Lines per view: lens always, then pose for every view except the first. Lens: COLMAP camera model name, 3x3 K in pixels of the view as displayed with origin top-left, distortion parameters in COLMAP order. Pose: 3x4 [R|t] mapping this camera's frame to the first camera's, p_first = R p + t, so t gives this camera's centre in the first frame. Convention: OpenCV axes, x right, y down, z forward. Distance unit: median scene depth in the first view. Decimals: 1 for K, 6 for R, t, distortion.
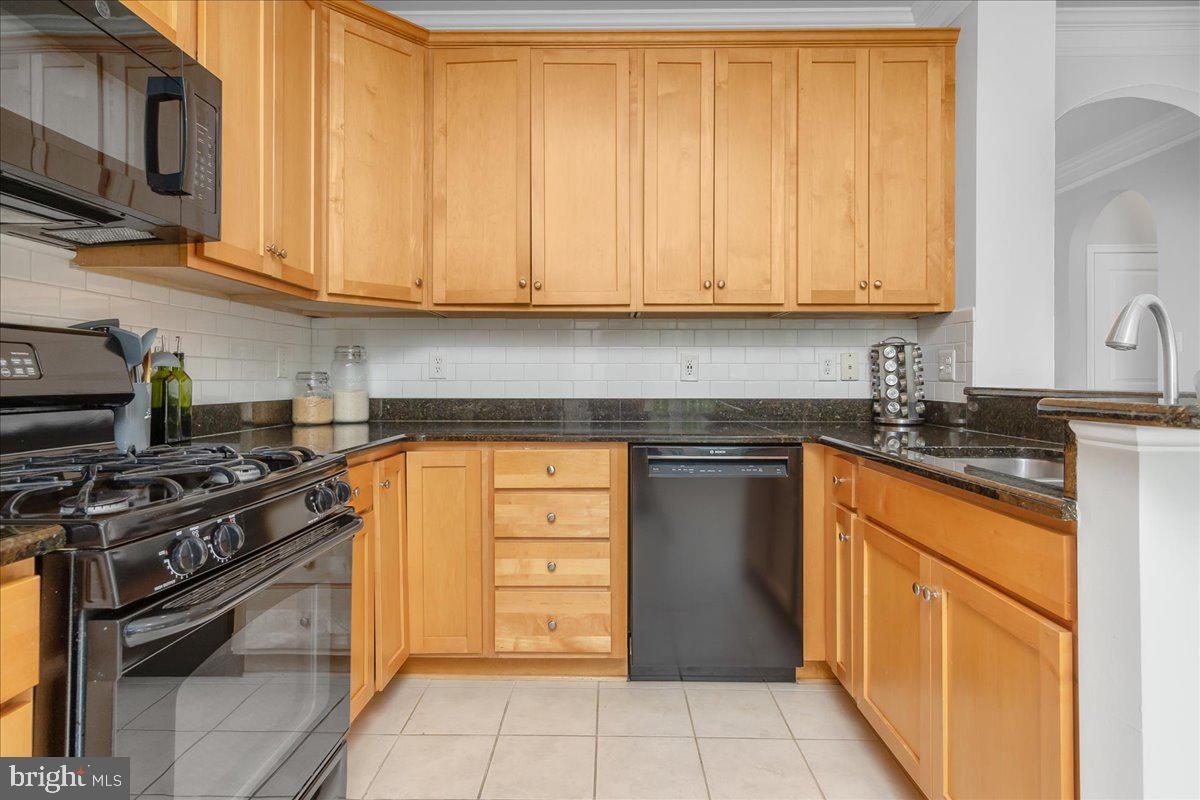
lens RADIAL K [[641.9, 0, 606.3], [0, 641.9, 376.9], [0, 0, 1]] dist [0.000669, 0.003529]
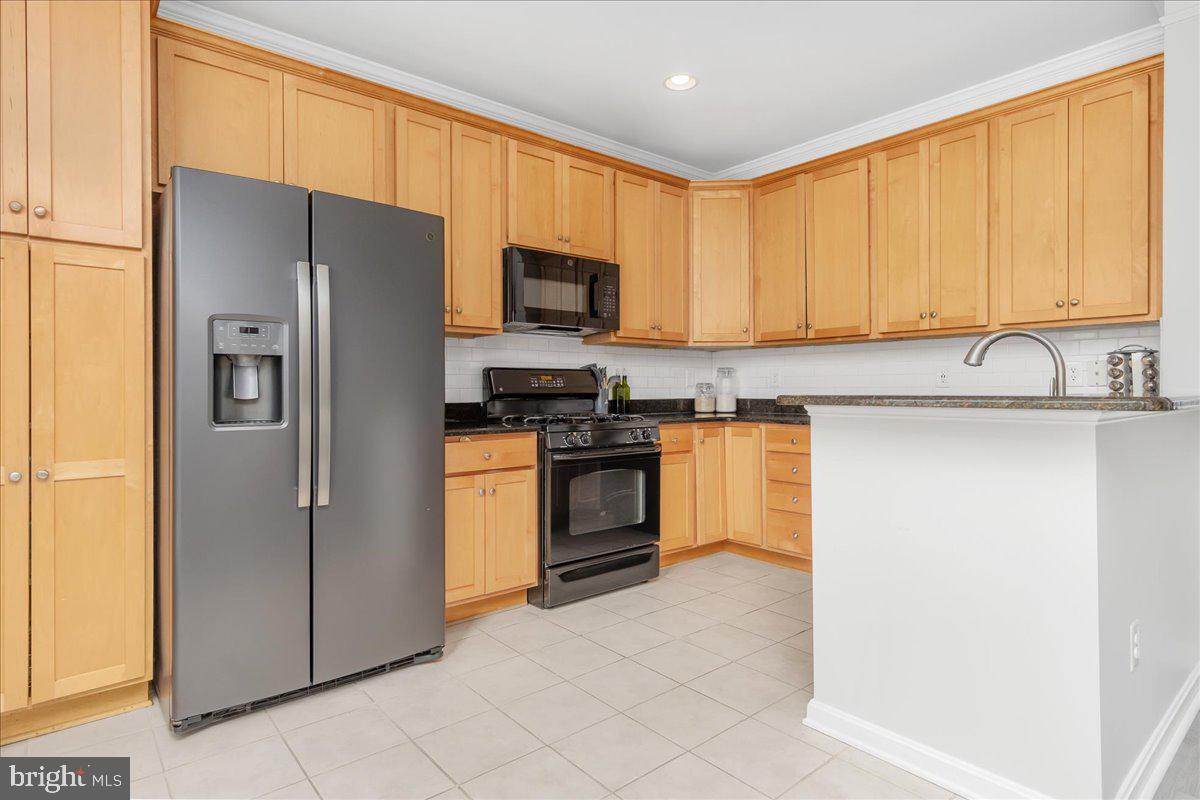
lens RADIAL K [[641.9, 0, 602.8], [0, 641.9, 396.5], [0, 0, 1]] dist [0.000669, 0.003529]
pose [[0.653599, 0.005303, -0.756822, 0.842162], [0.007613, 0.999879, 0.013580, 0.003248], [0.756803, -0.014637, 0.653480, -0.448142]]
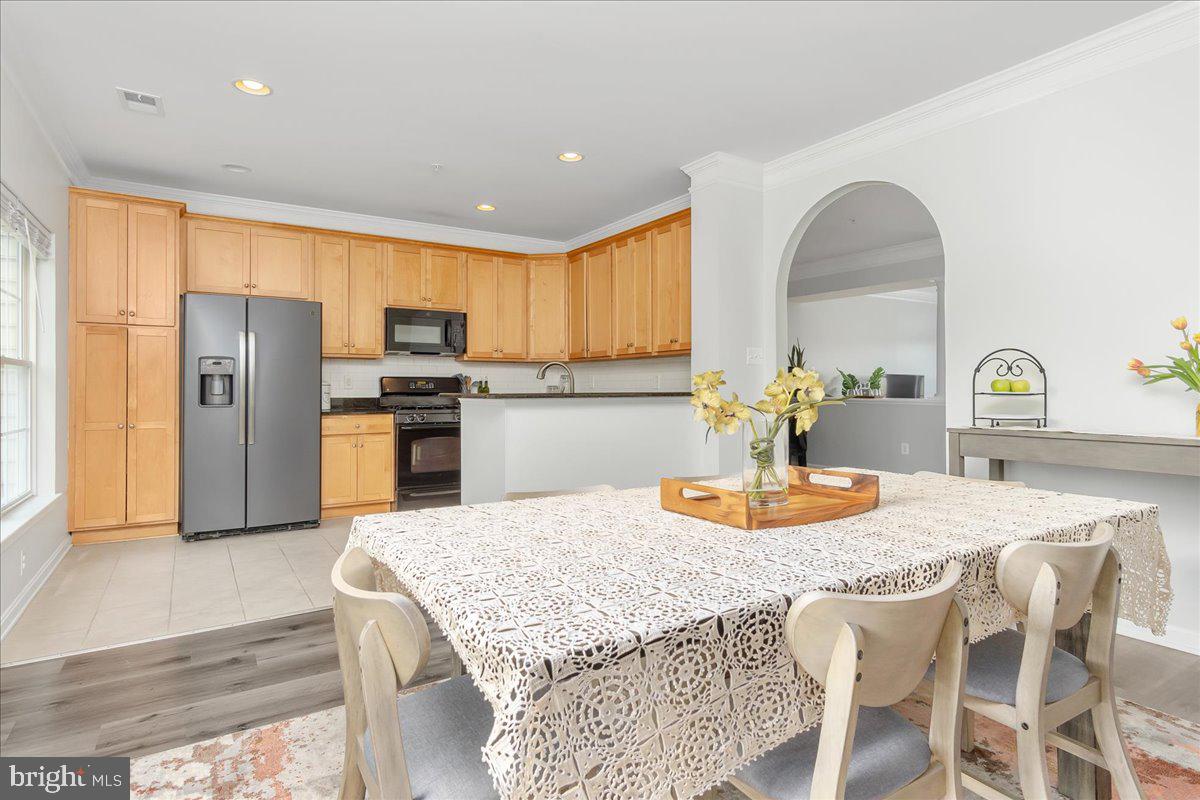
lens RADIAL K [[641.9, 0, 603.8], [0, 641.9, 392.9], [0, 0, 1]] dist [0.000669, 0.003529]
pose [[0.545693, 0.001339, -0.837984, 2.222640], [0.006102, 0.999966, 0.005571, 0.007851], [0.837963, -0.008154, 0.545666, -0.310067]]
